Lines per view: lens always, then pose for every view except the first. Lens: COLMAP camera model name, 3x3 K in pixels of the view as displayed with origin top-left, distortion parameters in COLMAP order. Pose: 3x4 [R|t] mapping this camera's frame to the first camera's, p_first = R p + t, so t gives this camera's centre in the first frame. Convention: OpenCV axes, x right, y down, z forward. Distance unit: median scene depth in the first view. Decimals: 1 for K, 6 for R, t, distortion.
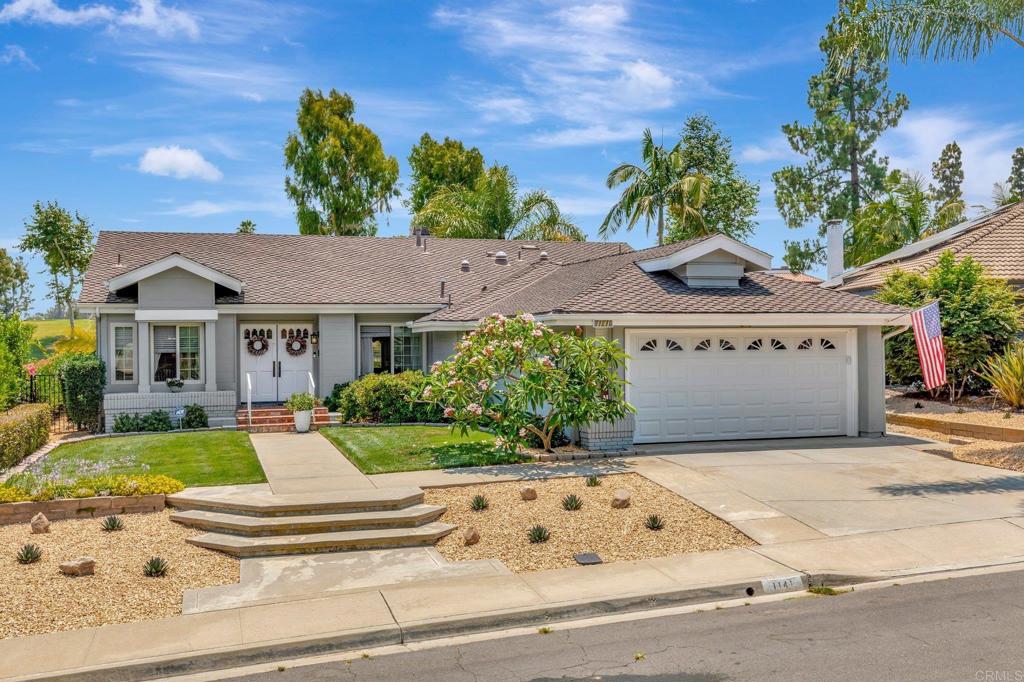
lens RADIAL K [[964.7, 0, 512.0], [0, 964.7, 341.0], [0, 0, 1]] dist [0.002773, 0.000130]
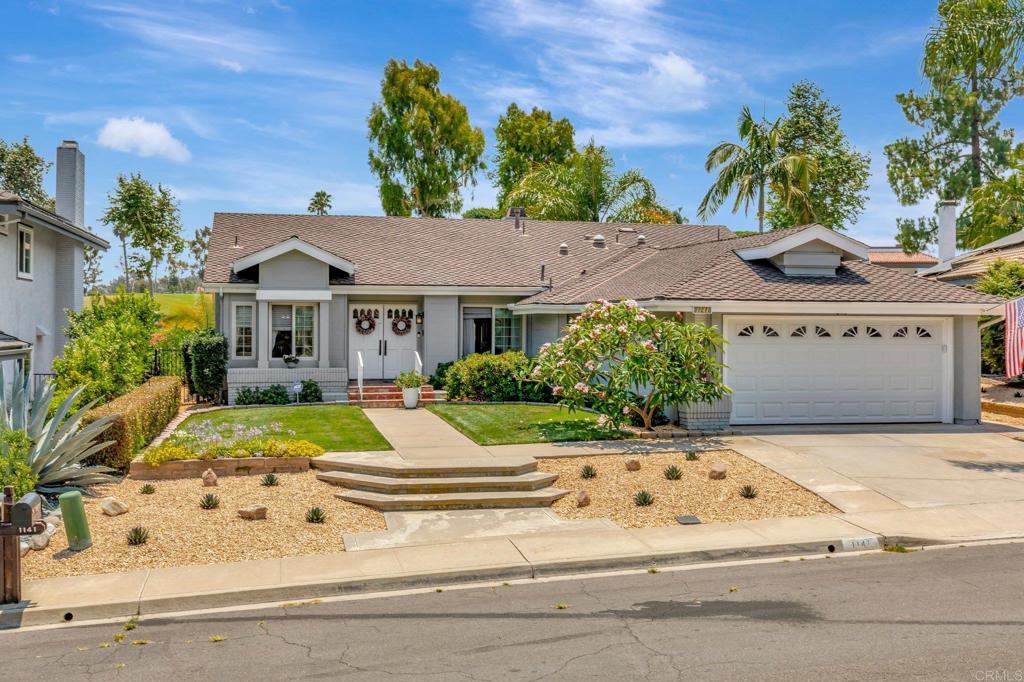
lens RADIAL K [[1032.1, 0, 510.2], [0, 1032.1, 313.8], [0, 0, 1]] dist [0.003886, 0.002279]
pose [[0.996254, 0.013851, -0.085359, -0.014321], [-0.014433, 0.999877, -0.006214, -0.002956], [0.085262, 0.007422, 0.996331, -0.111452]]
